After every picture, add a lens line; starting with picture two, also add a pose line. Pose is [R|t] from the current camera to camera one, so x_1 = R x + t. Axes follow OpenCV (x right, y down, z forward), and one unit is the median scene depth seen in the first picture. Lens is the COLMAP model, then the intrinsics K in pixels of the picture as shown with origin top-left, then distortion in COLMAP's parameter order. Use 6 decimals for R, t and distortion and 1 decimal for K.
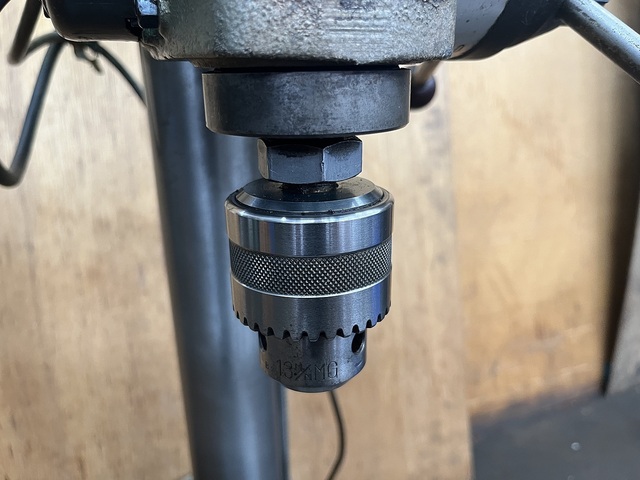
lens RADIAL K [[505.5, 0, 322.4], [0, 505.5, 243.0], [0, 0, 1]] dist [0.045025, -0.098391]
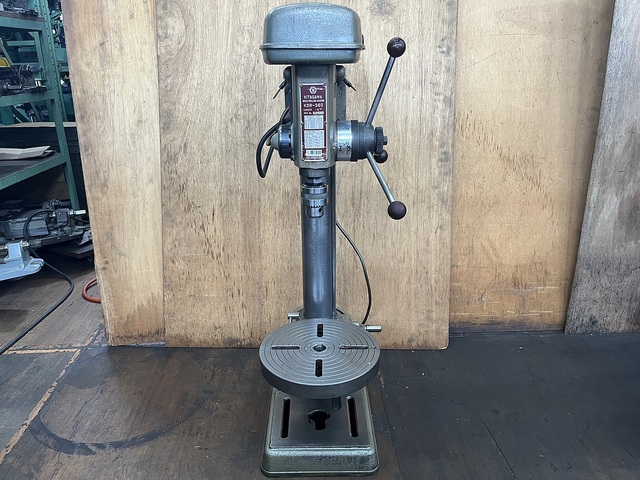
lens RADIAL K [[505.5, 0, 322.4], [0, 505.5, 243.0], [0, 0, 1]] dist [0.045025, -0.098391]
pose [[0.935971, 0.123325, -0.329770, 0.456510], [-0.119622, 0.992317, 0.031582, 0.083241], [0.331132, 0.009888, 0.943533, -1.005890]]
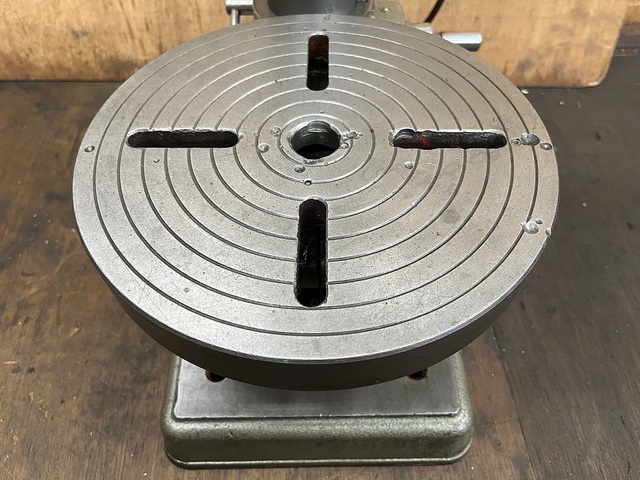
lens RADIAL K [[505.5, 0, 322.4], [0, 505.5, 243.0], [0, 0, 1]] dist [0.045025, -0.098391]
pose [[0.935938, 0.285921, -0.205594, 0.111270], [-0.122704, 0.811984, 0.570636, 0.275826], [0.330096, -0.508853, 0.795050, 0.027802]]
